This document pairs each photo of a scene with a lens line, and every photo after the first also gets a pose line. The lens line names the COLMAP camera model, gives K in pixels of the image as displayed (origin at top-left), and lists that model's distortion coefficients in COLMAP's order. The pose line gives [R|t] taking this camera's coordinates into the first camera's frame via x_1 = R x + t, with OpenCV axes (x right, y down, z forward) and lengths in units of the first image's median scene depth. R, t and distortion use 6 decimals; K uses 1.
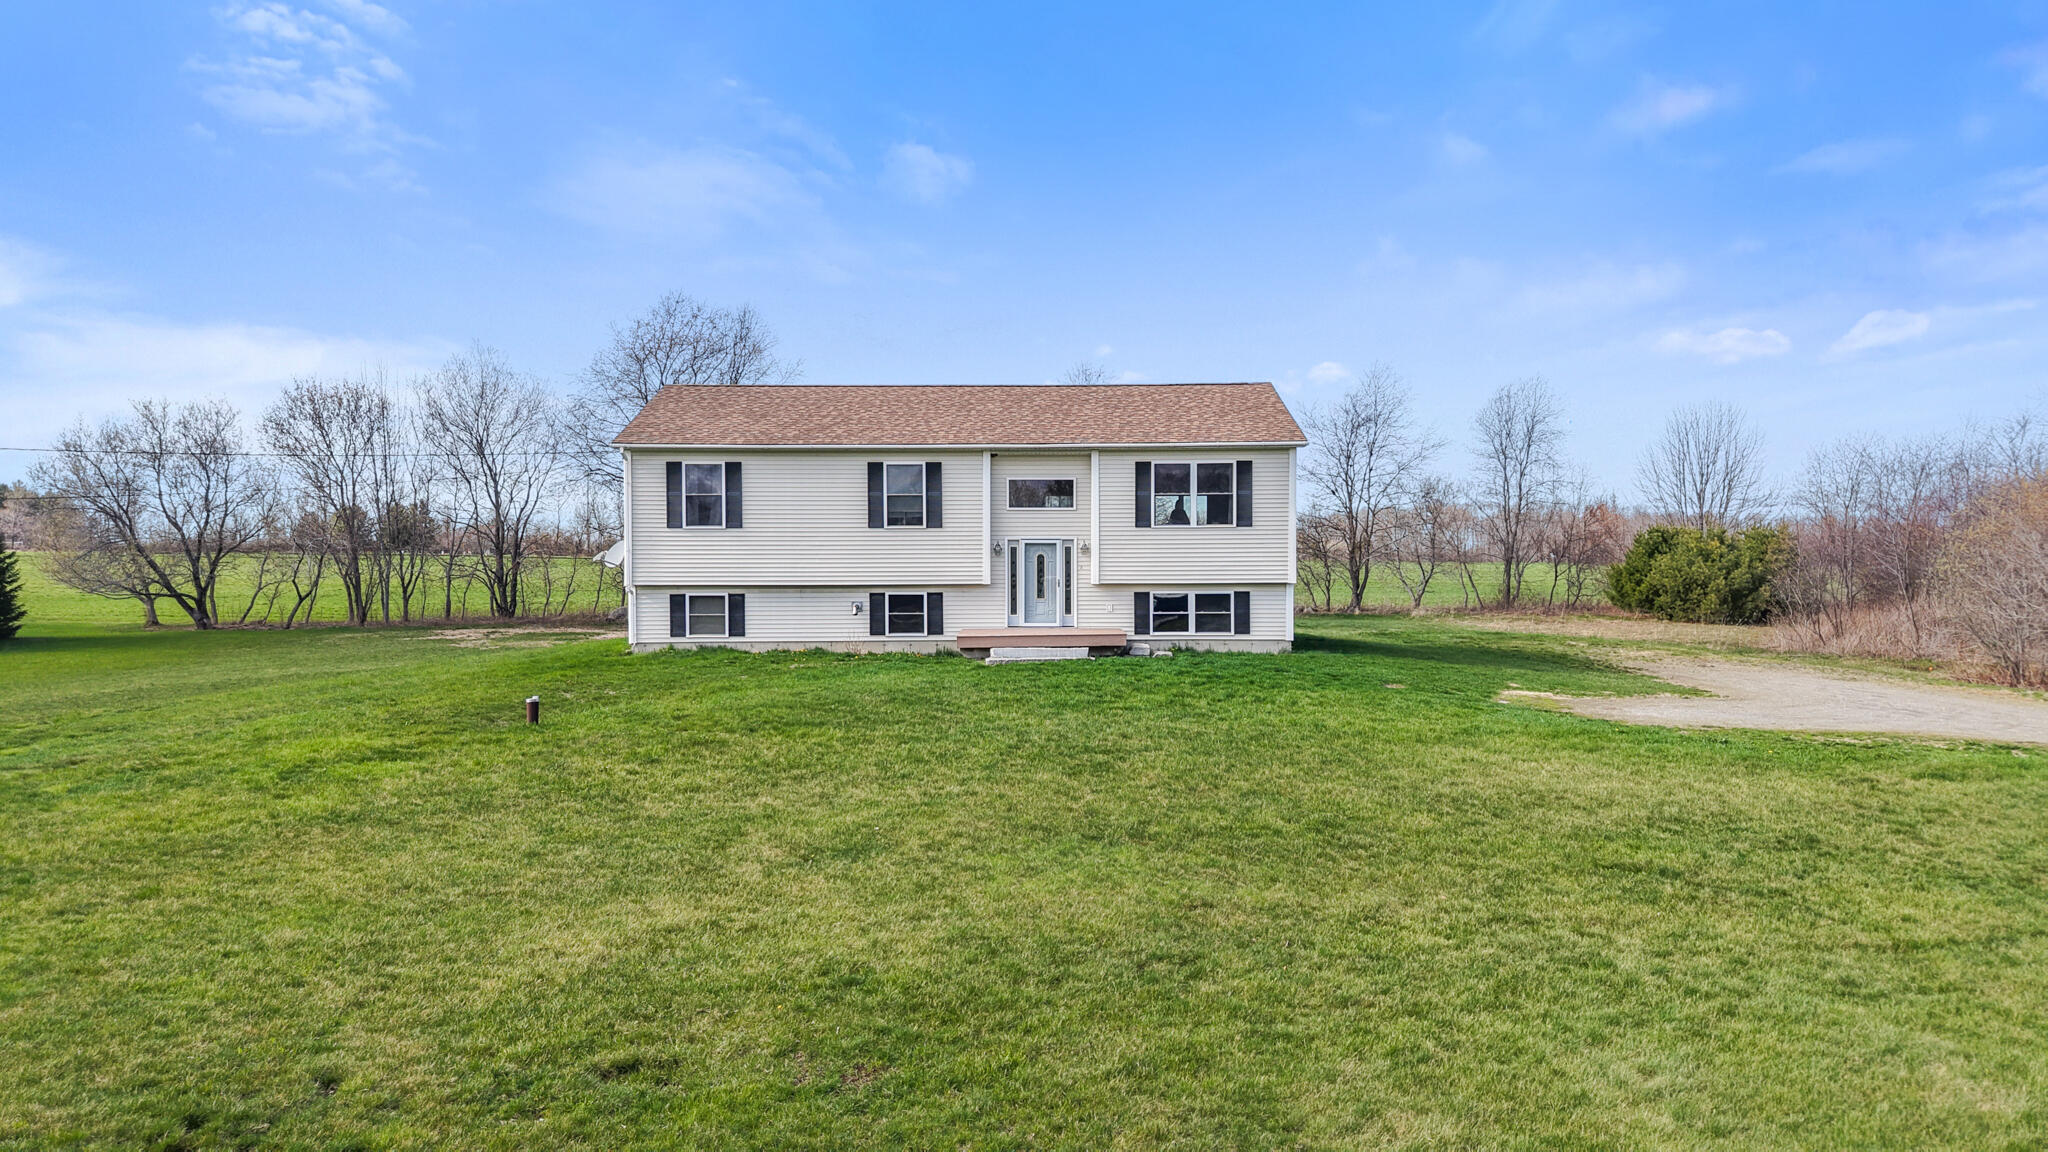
lens RADIAL K [[1386.5, 0, 1024.0], [0, 1386.5, 576.0], [0, 0, 1]] dist [0.035008, -0.036225]
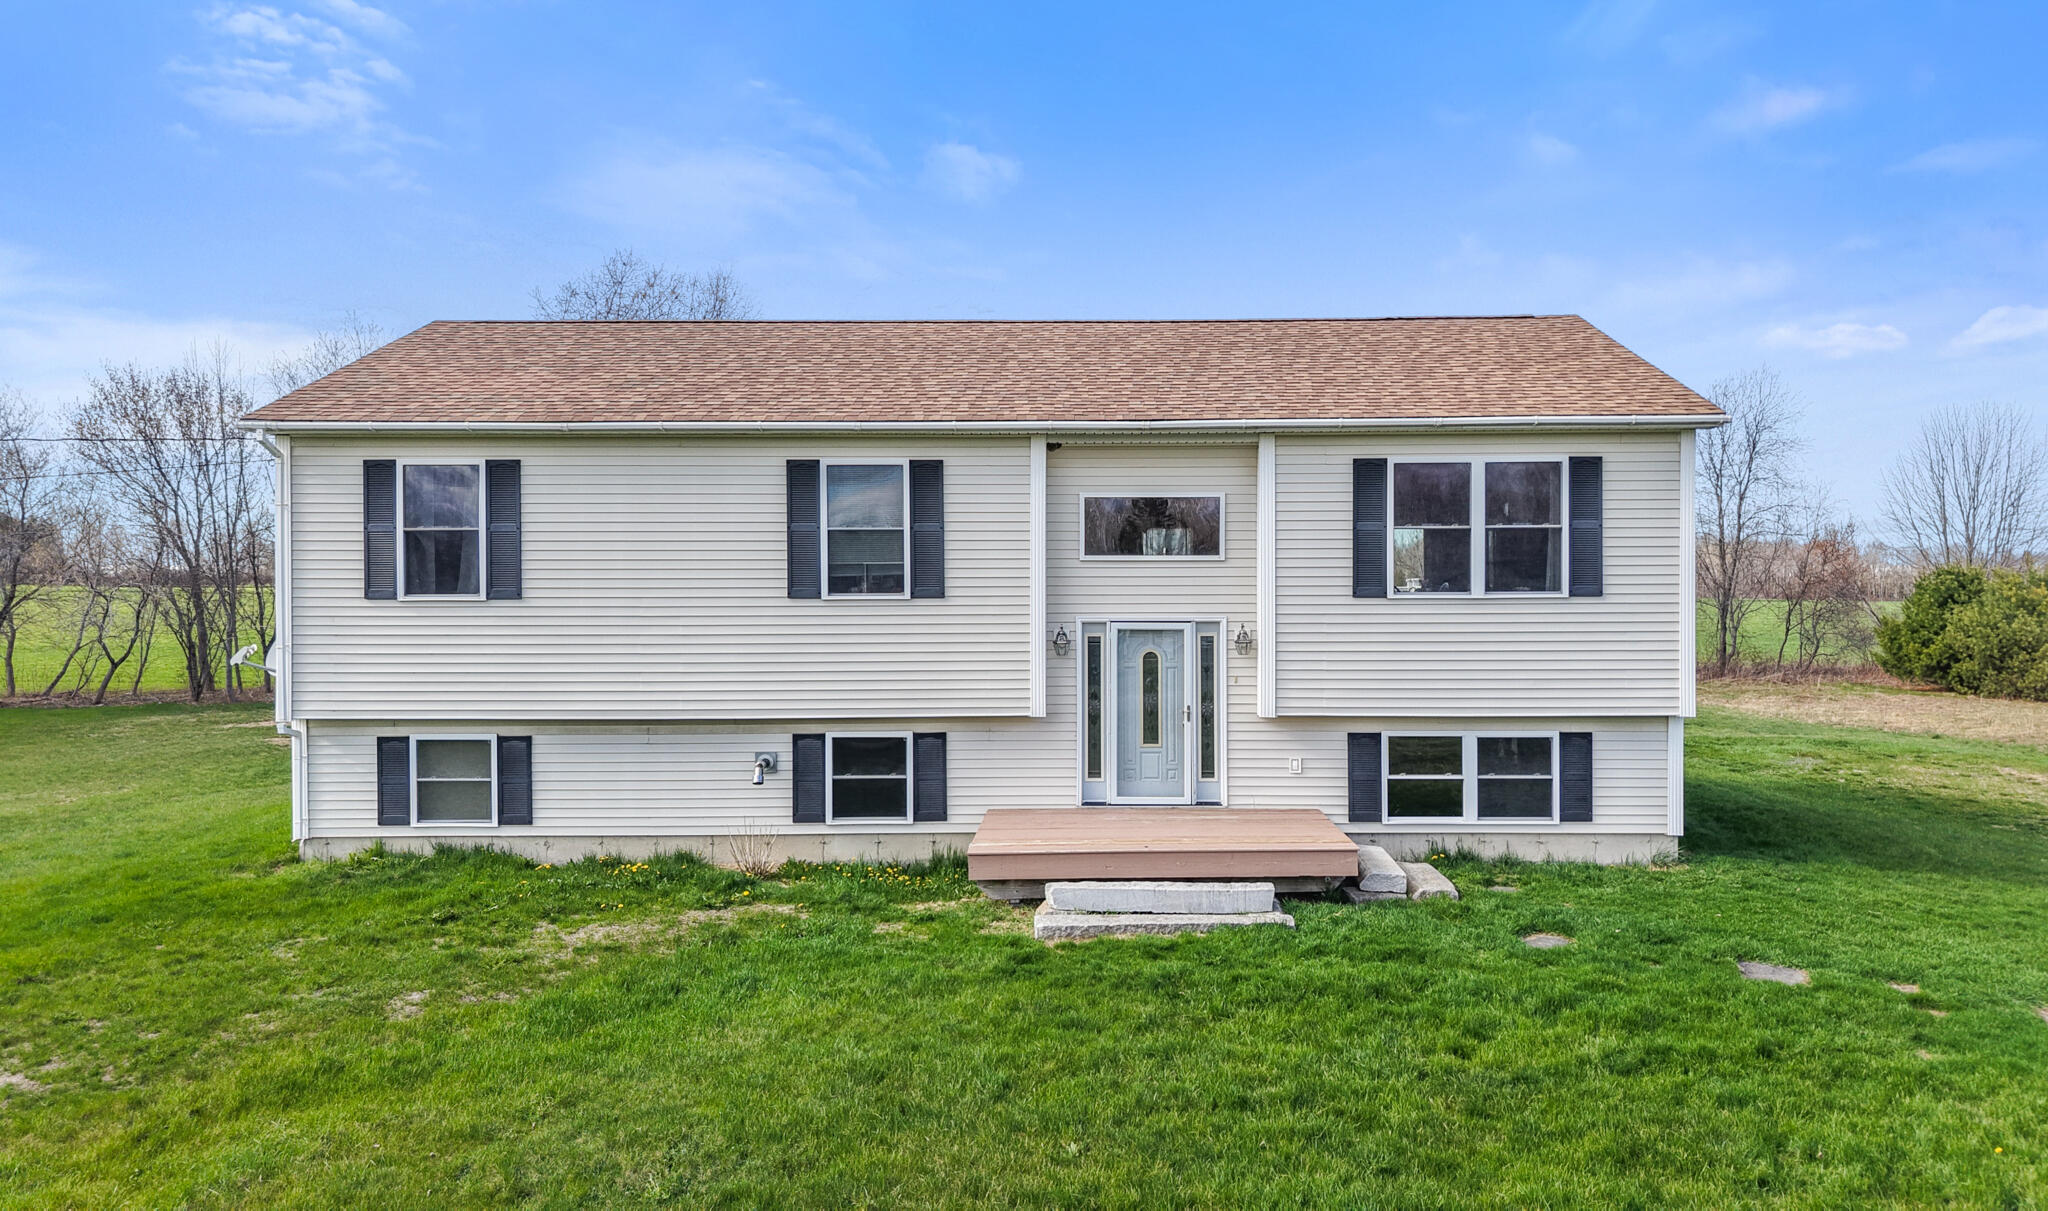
lens RADIAL K [[1404.4, 0, 1065.1], [0, 1404.4, 588.3], [0, 0, 1]] dist [0.033922, 0.000447]
pose [[0.999985, -0.000431, -0.005511, -0.014925], [0.000367, 0.999932, -0.011654, -0.032371], [0.005515, 0.011651, 0.999917, 0.515544]]
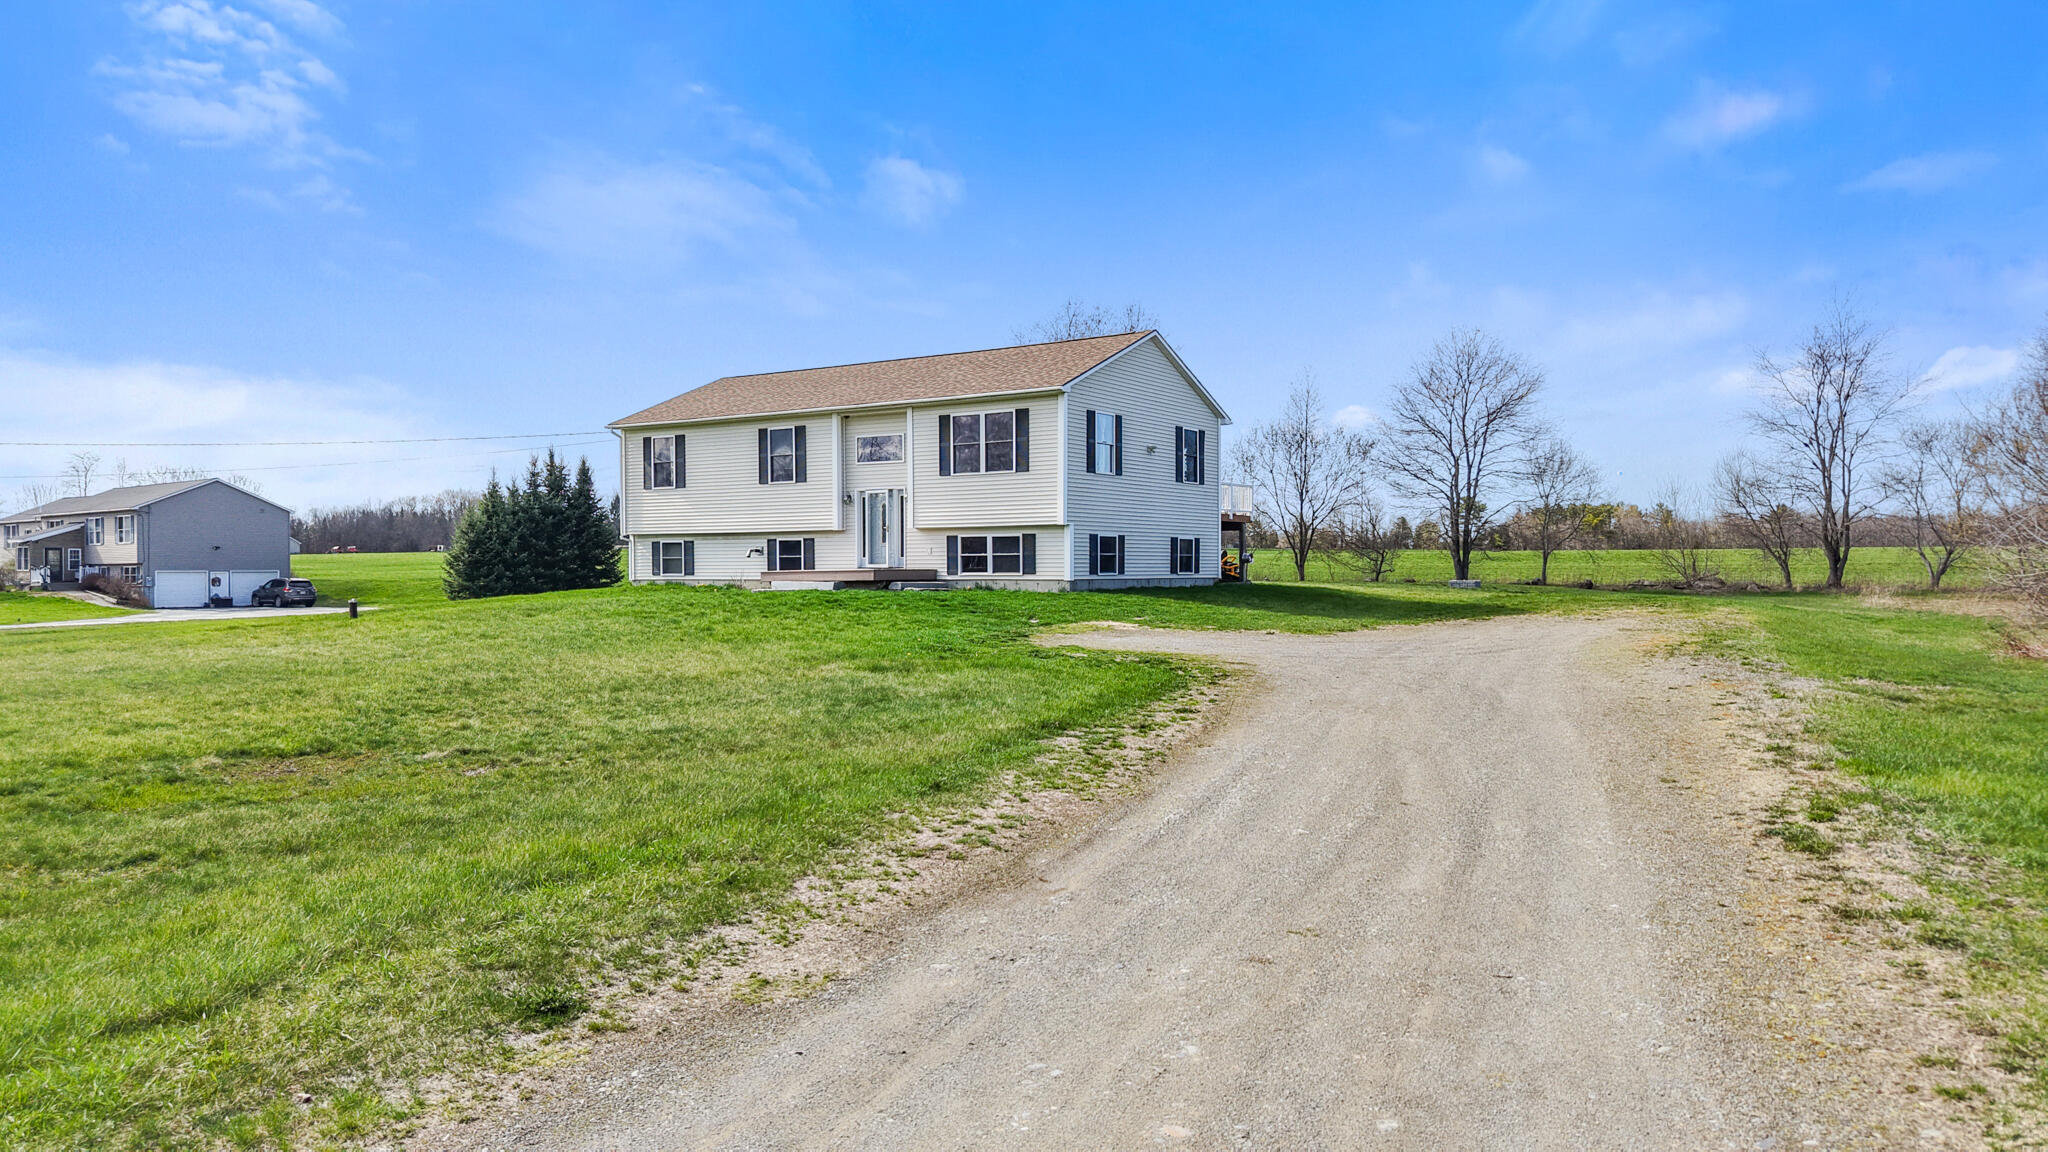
lens RADIAL K [[1386.5, 0, 1024.0], [0, 1386.5, 576.0], [0, 0, 1]] dist [0.035008, -0.036225]
pose [[0.840575, 0.003712, -0.541683, 0.720951], [-0.003435, 0.999993, 0.001523, 0.041553], [0.541684, 0.000580, 0.840582, 0.117167]]
